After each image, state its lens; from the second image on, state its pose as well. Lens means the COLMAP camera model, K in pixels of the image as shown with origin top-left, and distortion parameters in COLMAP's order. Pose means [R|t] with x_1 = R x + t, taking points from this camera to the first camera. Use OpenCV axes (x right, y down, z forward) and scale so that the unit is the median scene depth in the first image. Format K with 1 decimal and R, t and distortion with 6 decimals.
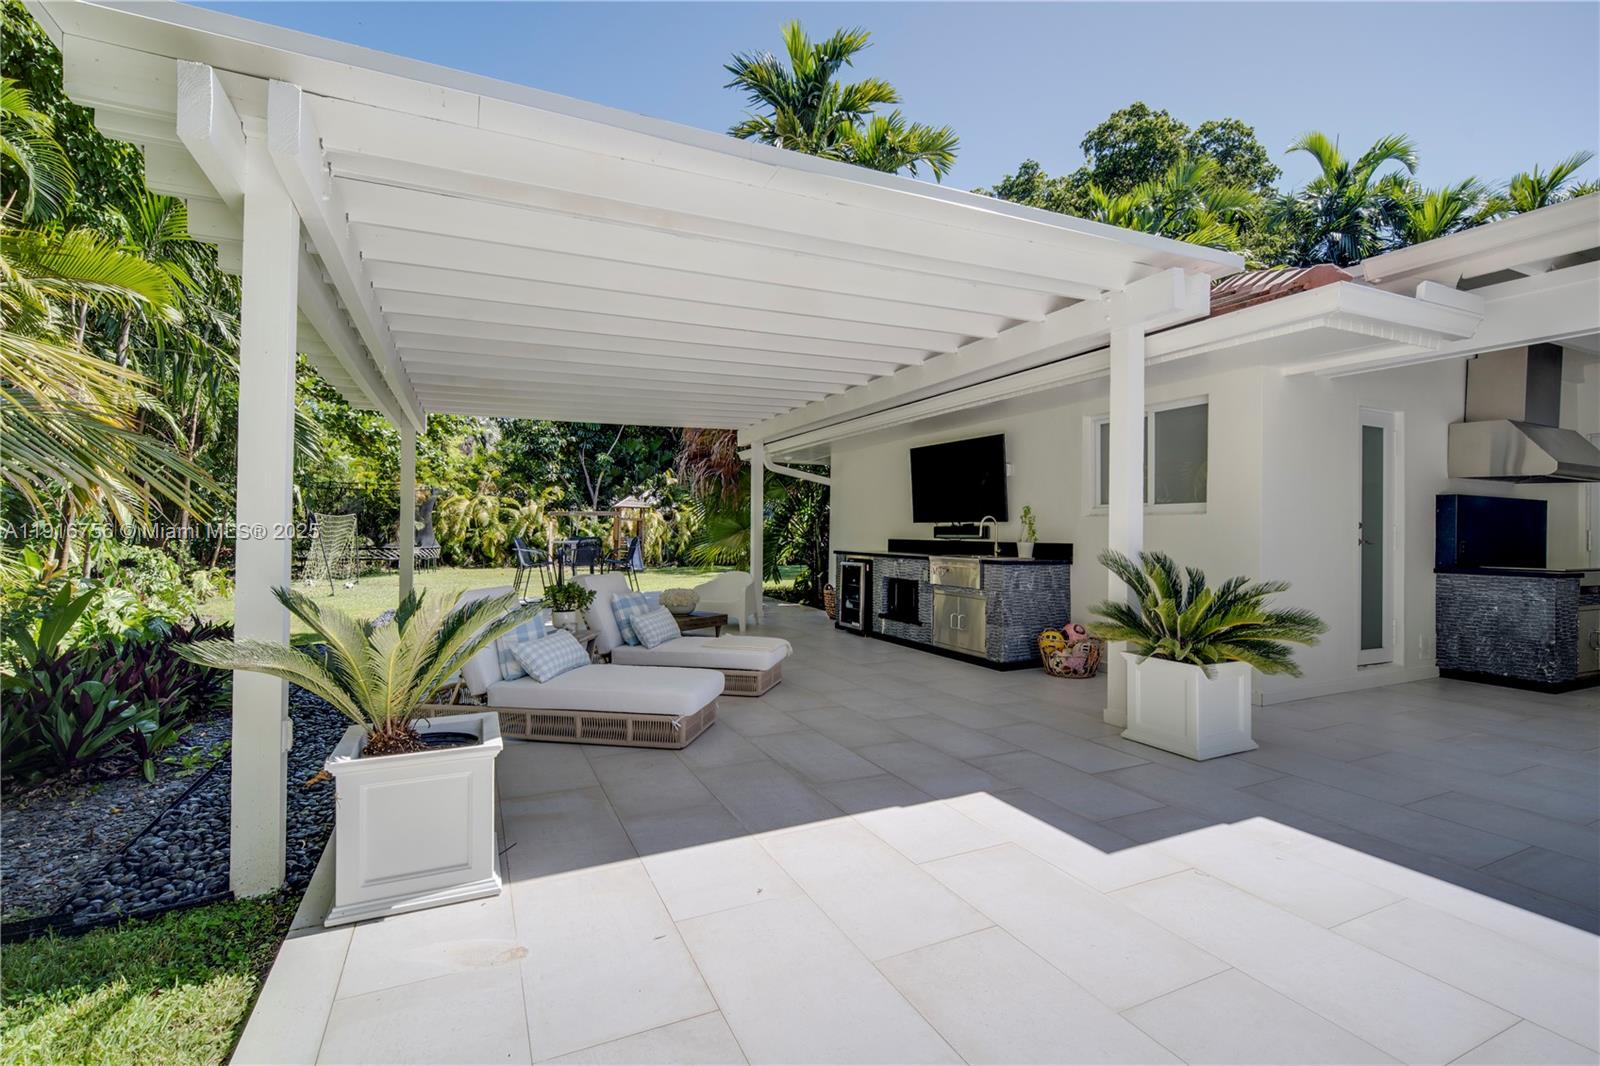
lens RADIAL K [[732.3, 0, 804.5], [0, 732.3, 529.7], [0, 0, 1]] dist [-0.002374, -0.000141]
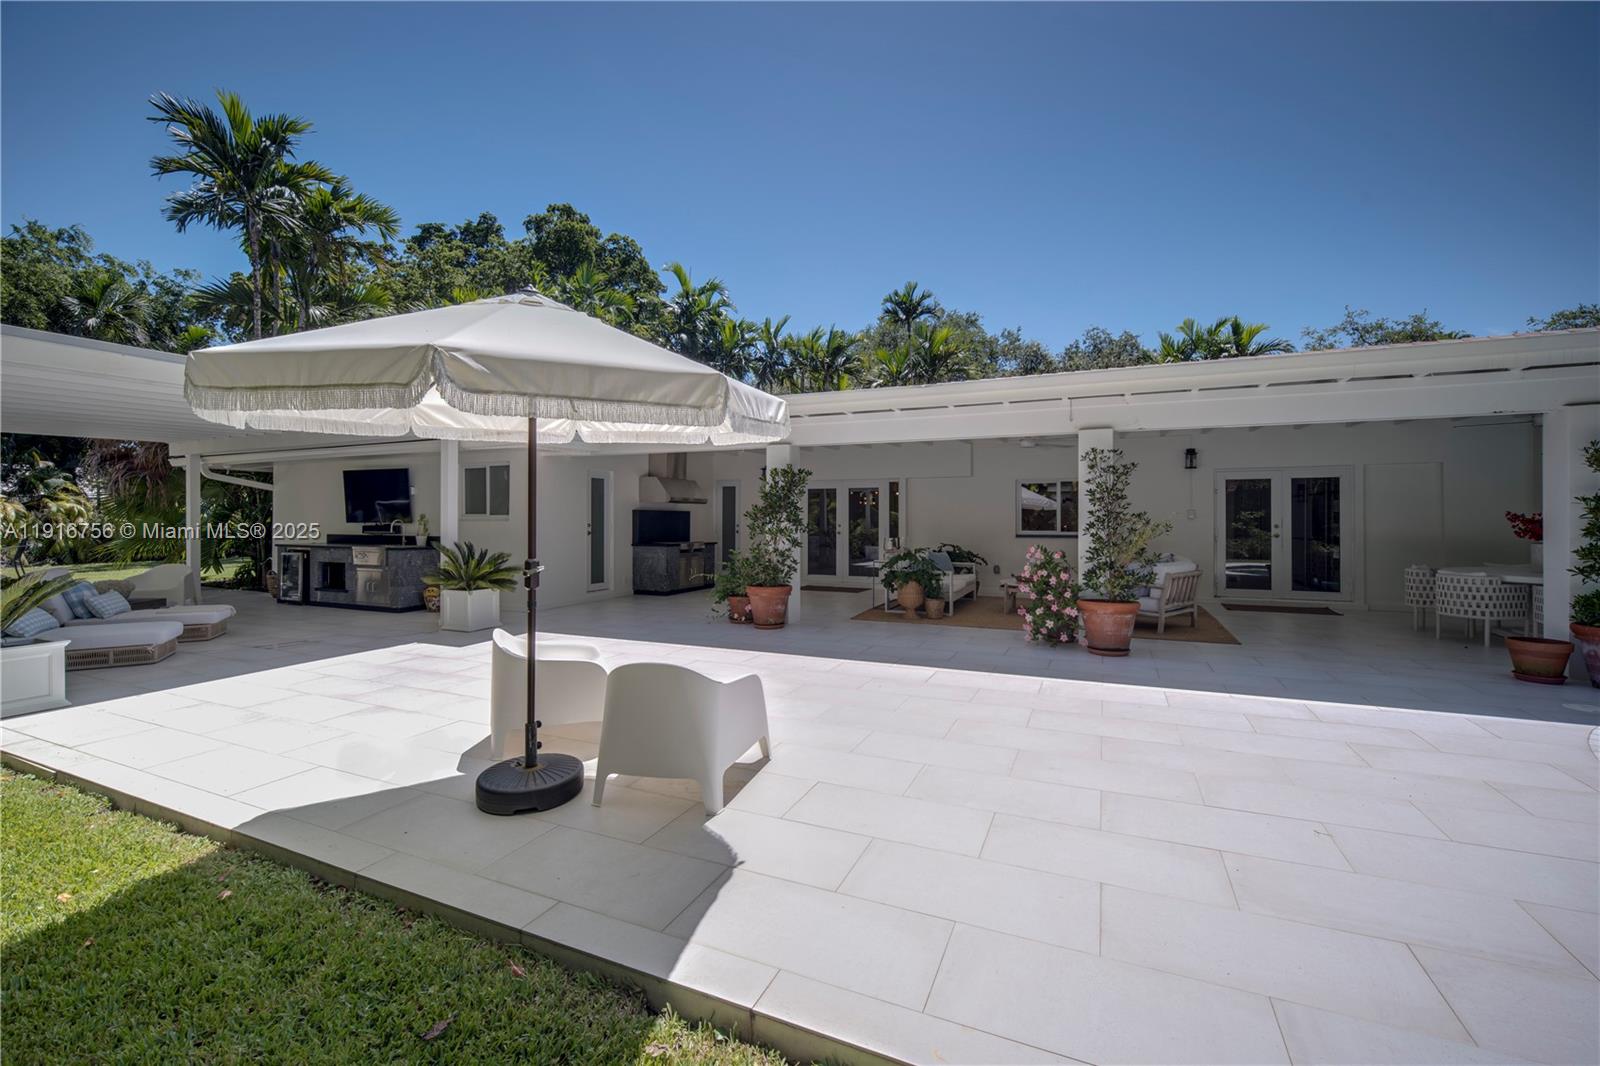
lens RADIAL K [[645.6, 0, 805.4], [0, 645.6, 522.4], [0, 0, 1]] dist [-0.013783, -0.000959]
pose [[0.753223, -0.010274, 0.657685, 0.002995], [0.004304, 0.999934, 0.010691, -0.020483], [-0.657751, -0.005222, 0.753218, -0.536533]]
